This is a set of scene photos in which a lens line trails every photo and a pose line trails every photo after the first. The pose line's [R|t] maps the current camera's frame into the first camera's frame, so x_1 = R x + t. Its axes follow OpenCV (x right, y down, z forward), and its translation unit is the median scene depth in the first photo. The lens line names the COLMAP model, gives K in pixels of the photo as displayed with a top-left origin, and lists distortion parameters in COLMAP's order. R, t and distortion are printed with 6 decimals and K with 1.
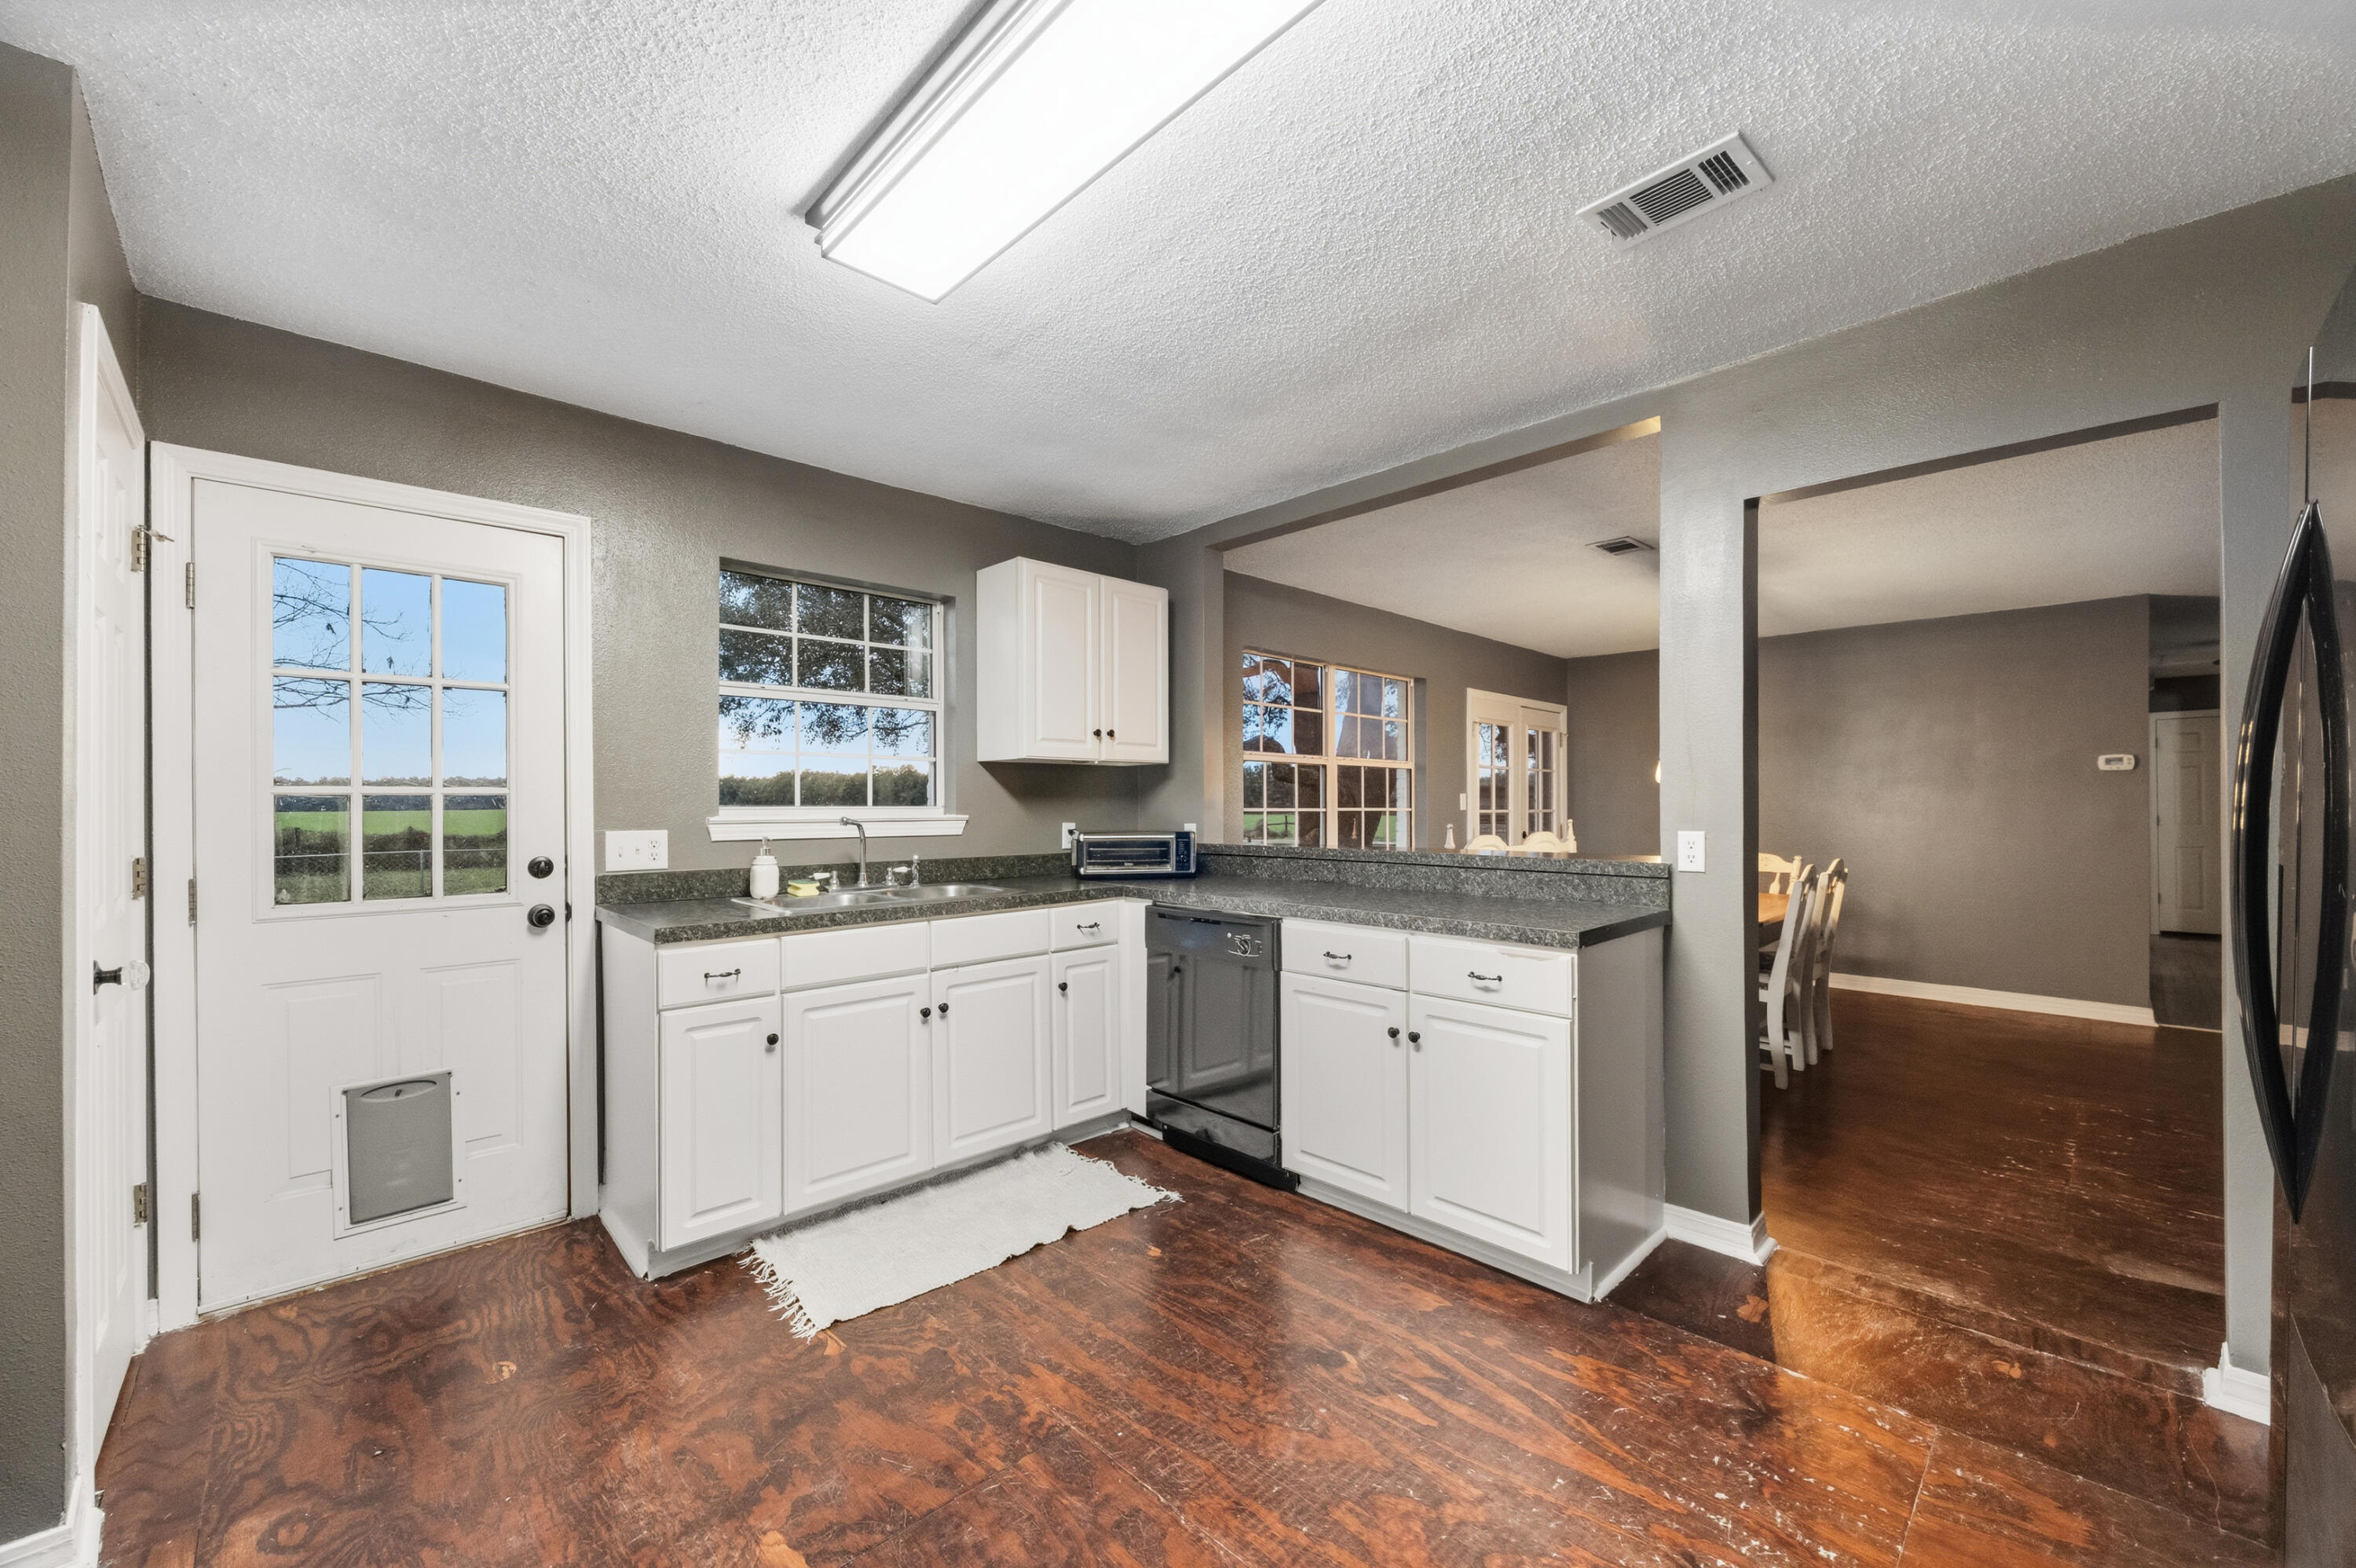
lens RADIAL K [[912.5, 0, 1178.7], [0, 912.5, 792.3], [0, 0, 1]] dist [-0.000521, -0.000309]
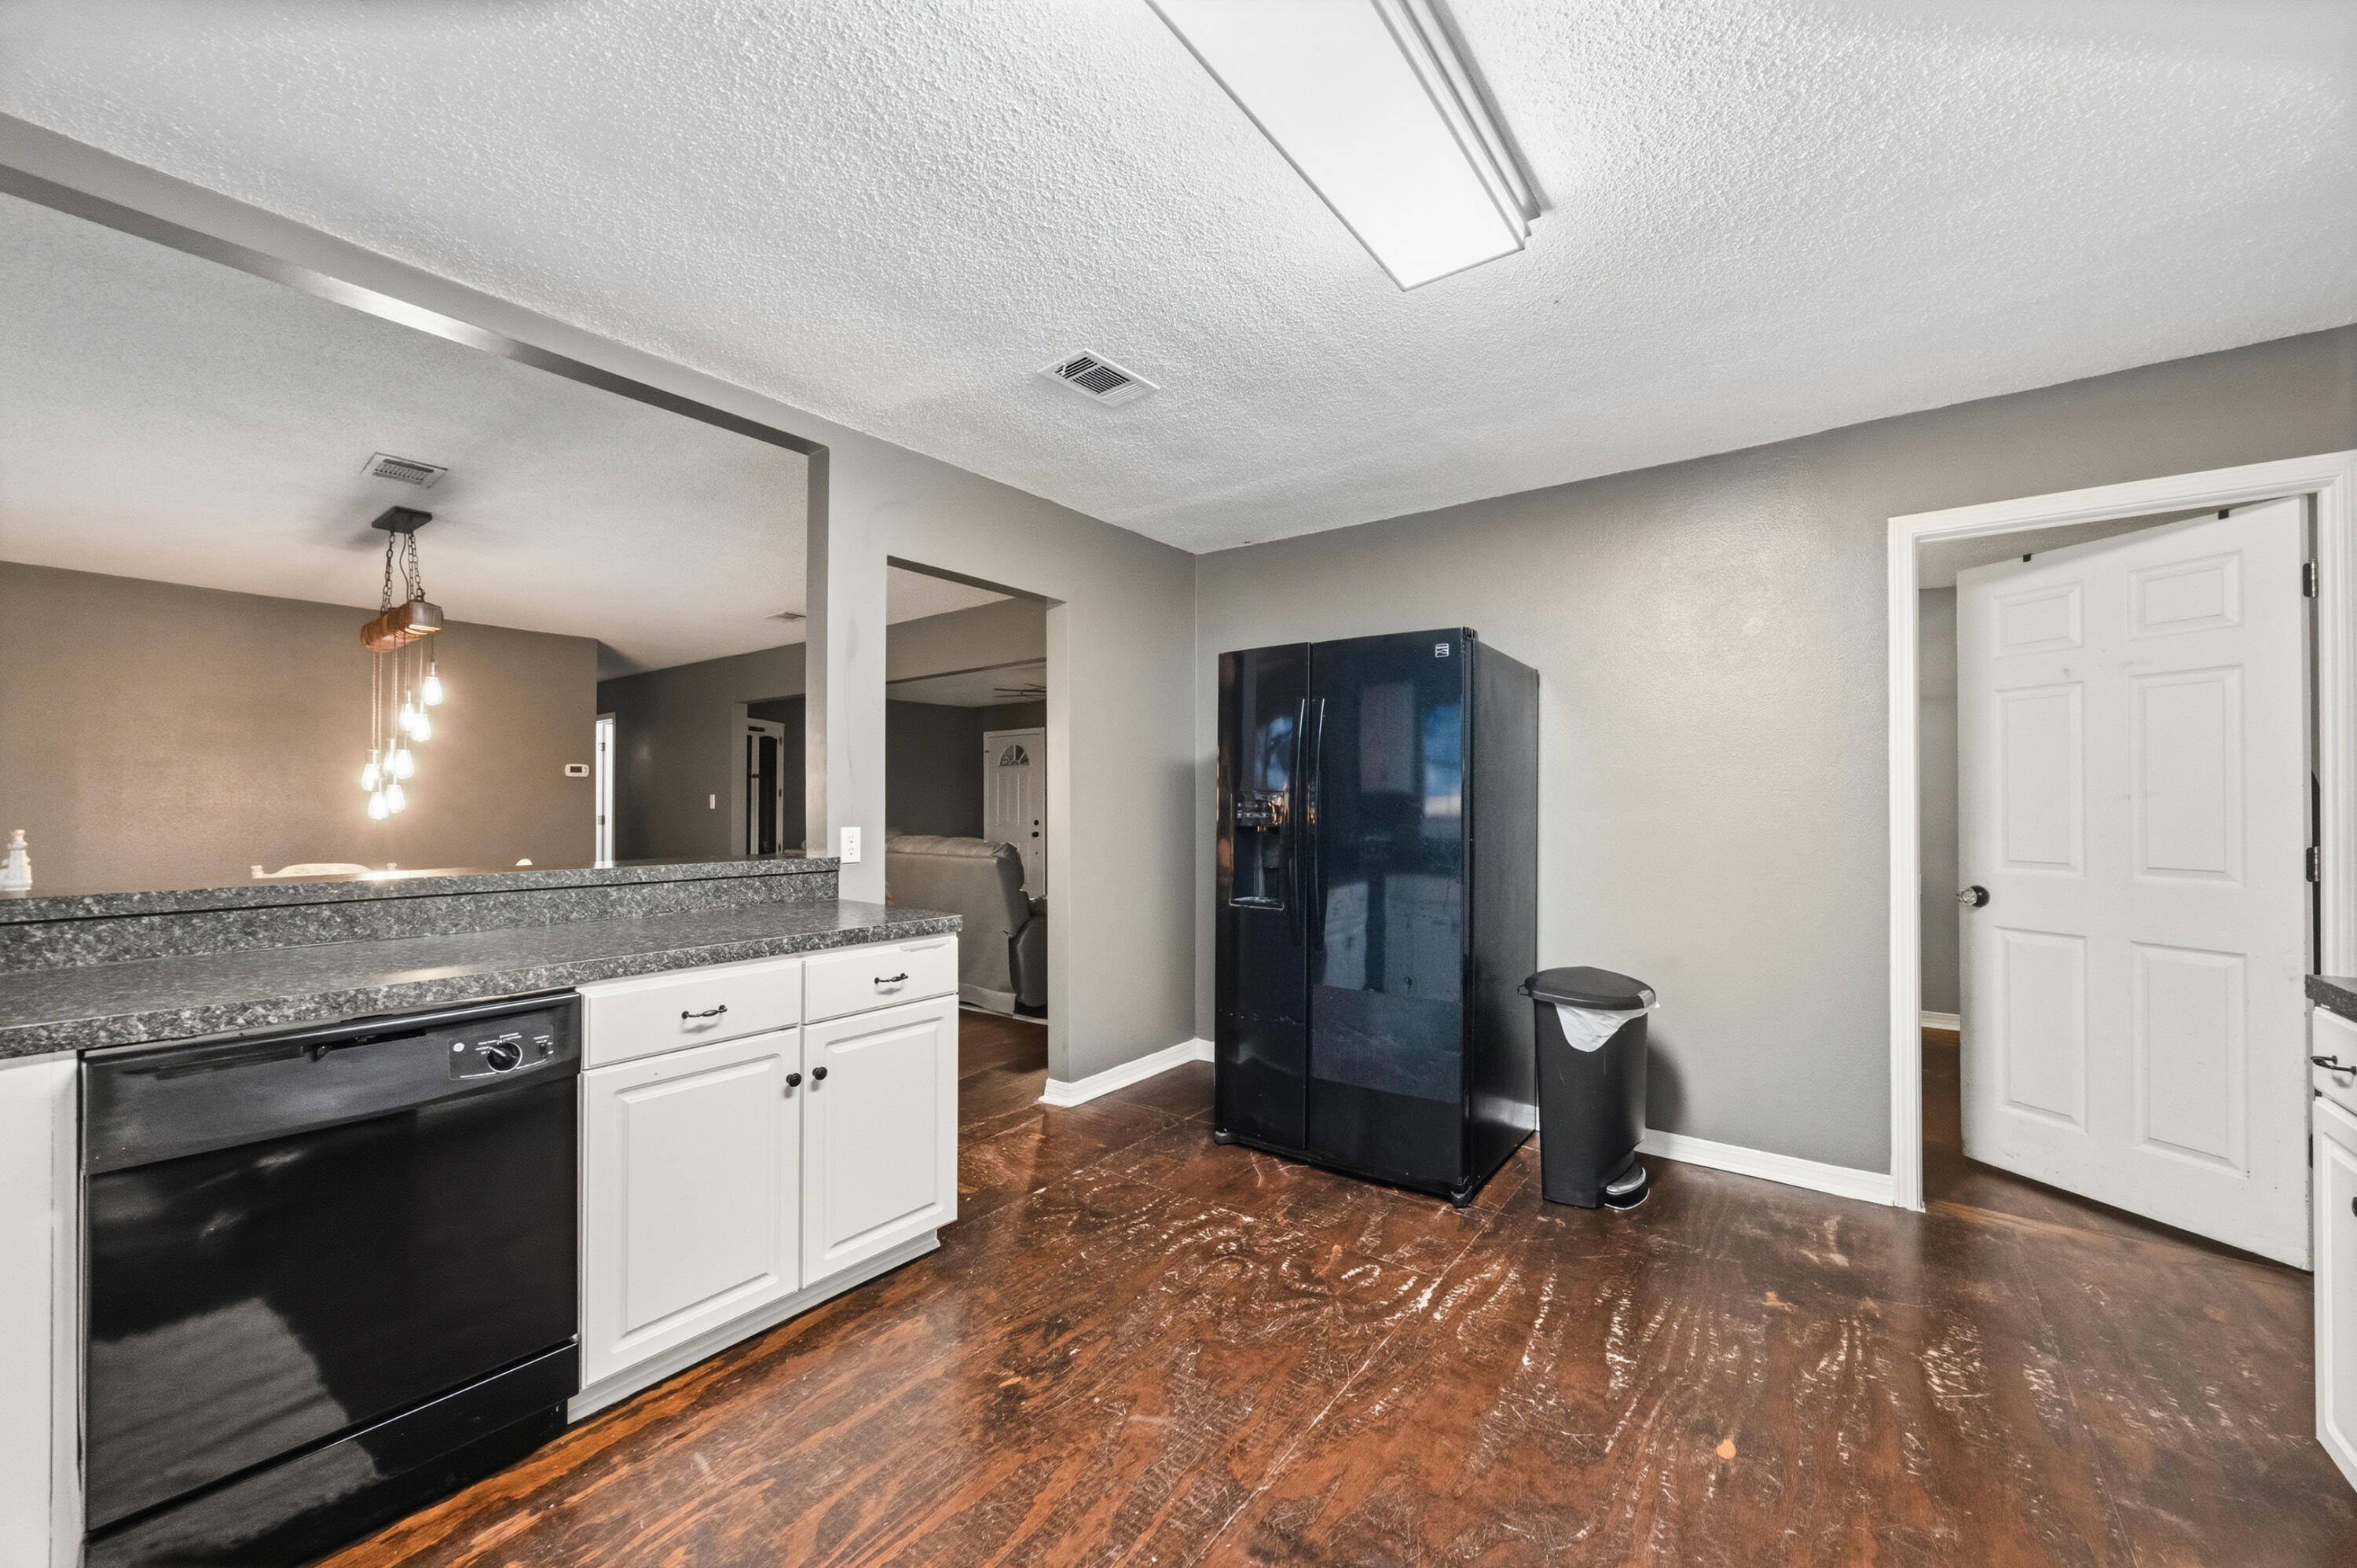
lens RADIAL K [[912.9, 0, 1179.2], [0, 912.9, 792.3], [0, 0, 1]] dist [-0.000521, -0.000309]
pose [[-0.157617, 0.013612, 0.987406, -0.564558], [-0.011633, 0.999810, -0.015640, 0.011314], [-0.987432, -0.013952, -0.157429, 0.702698]]
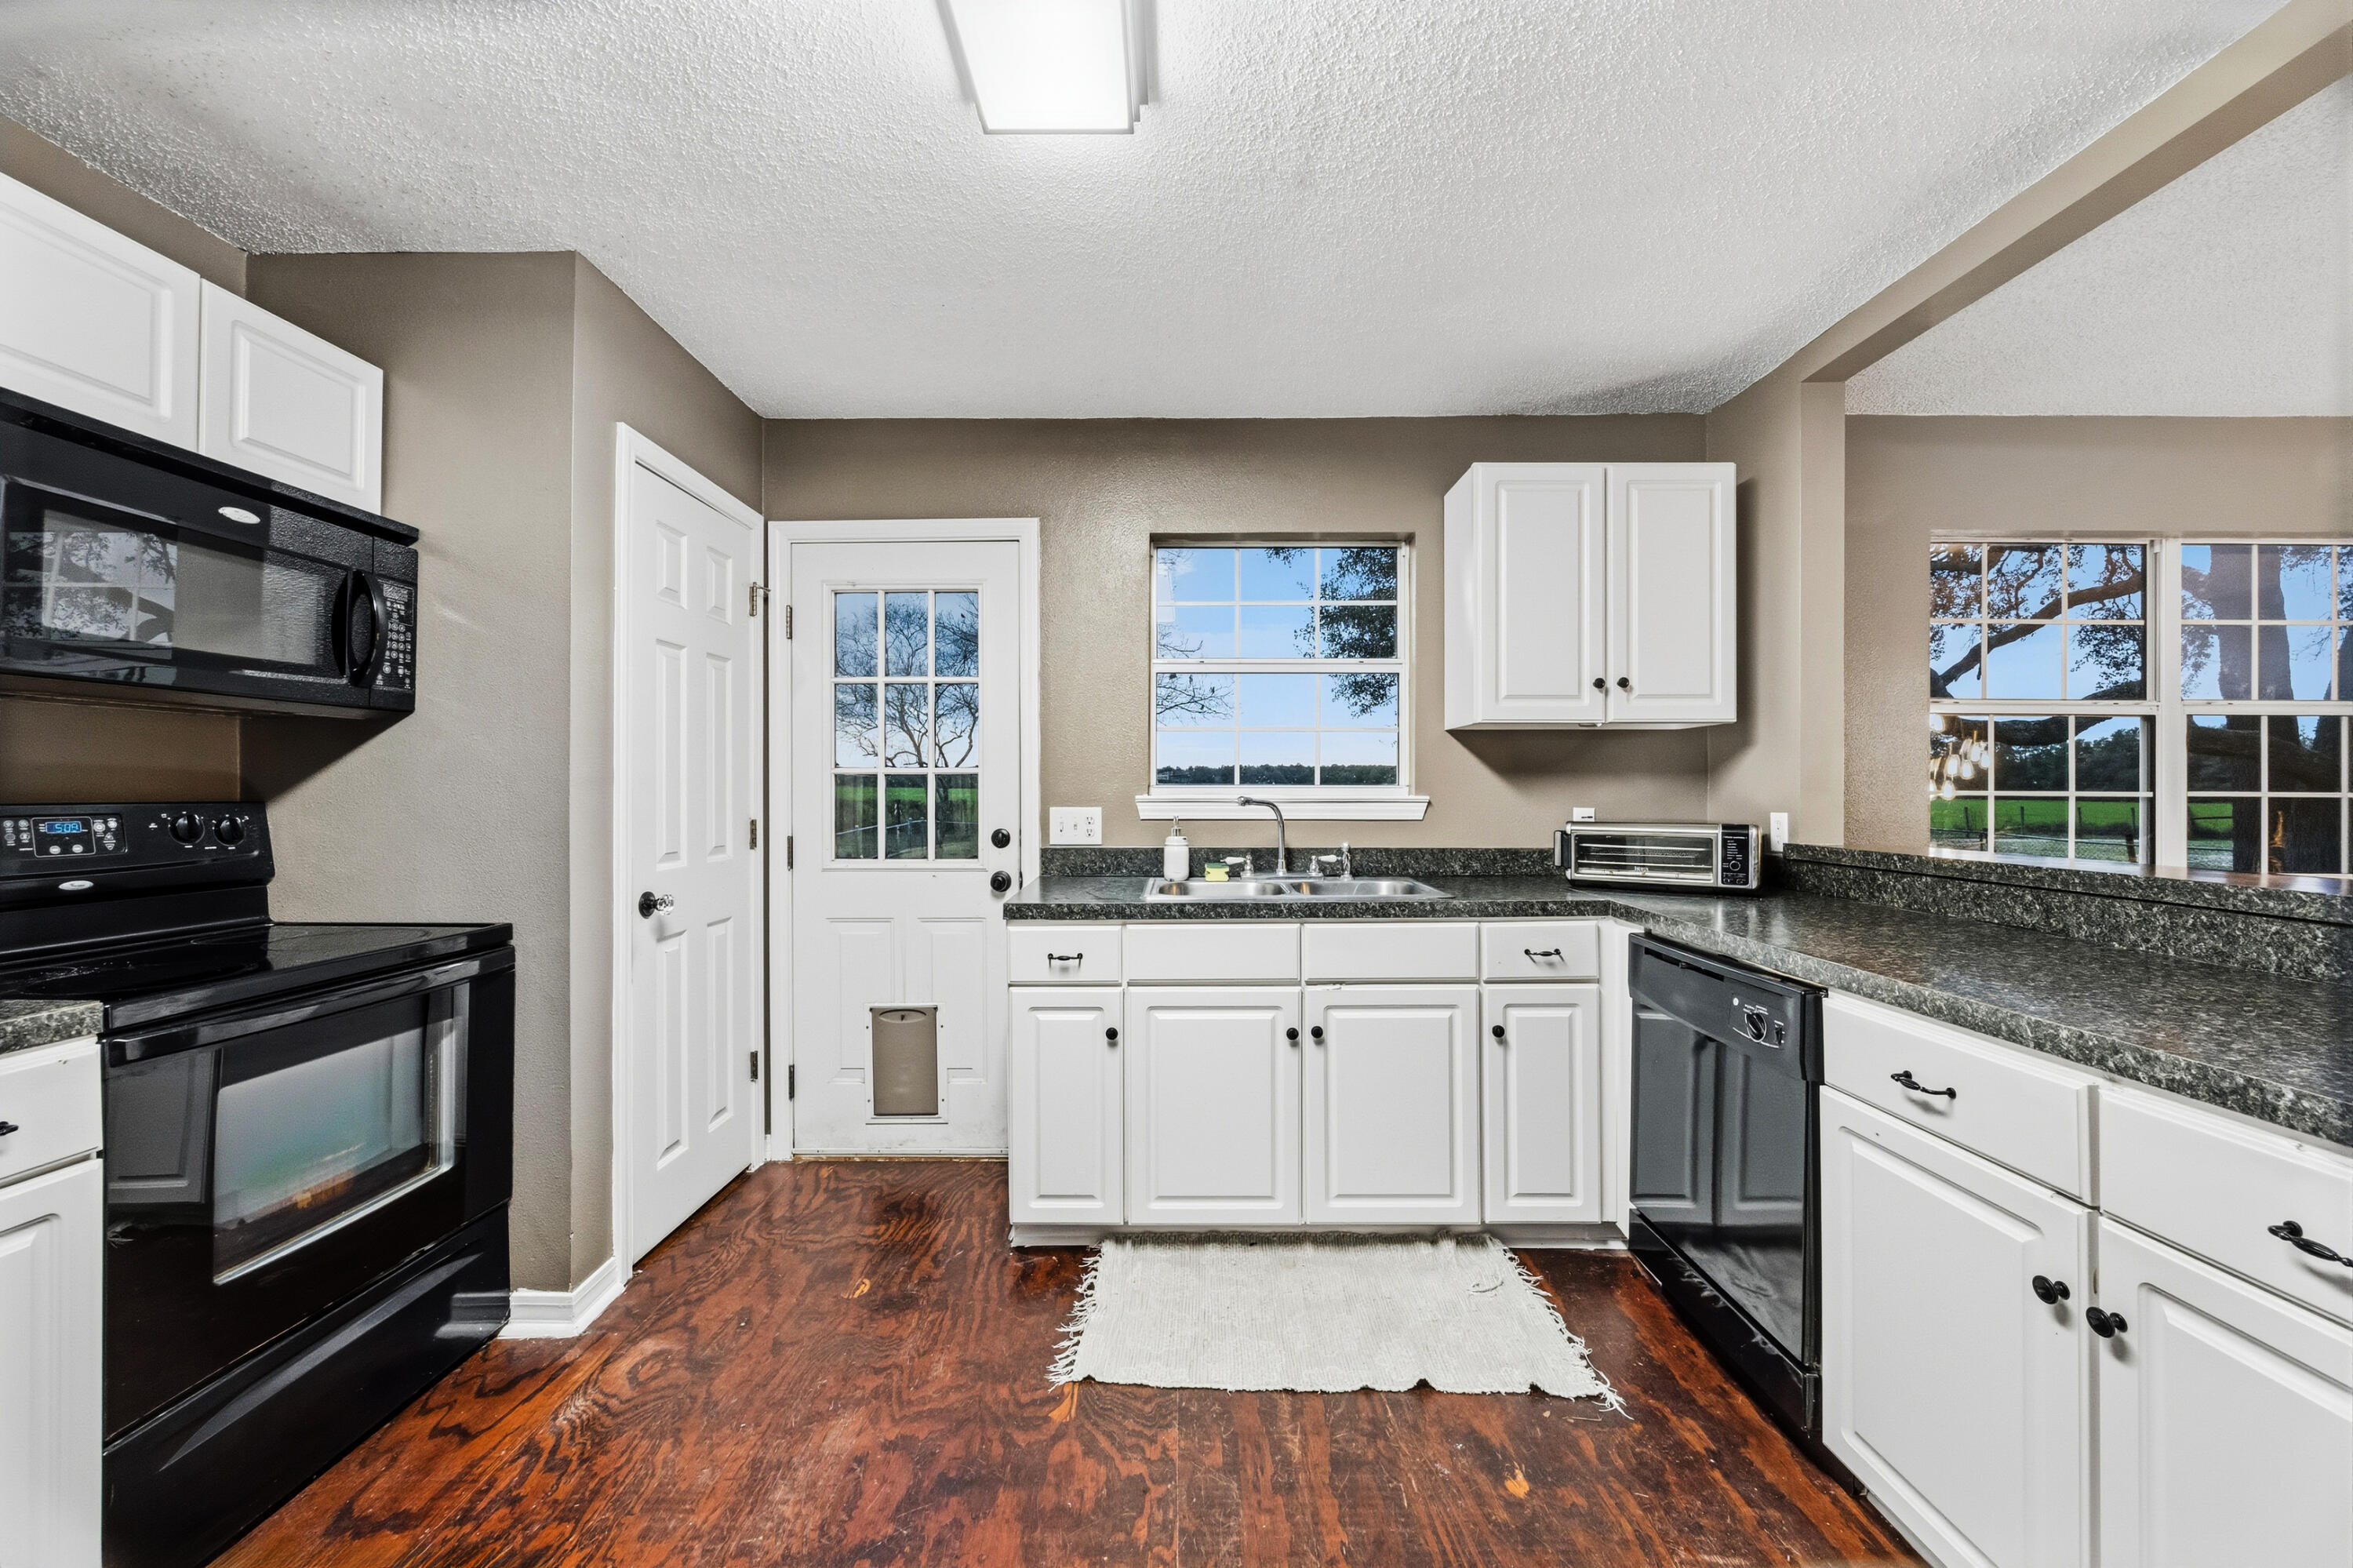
lens RADIAL K [[883.1, 0, 1178.3], [0, 883.1, 783.1], [0, 0, 1]] dist [-0.004322, -0.000098]
pose [[0.718525, 0.000153, -0.695501, 0.202765], [0.006582, 0.999954, 0.007020, 0.008083], [0.695470, -0.009621, 0.718491, 0.353524]]
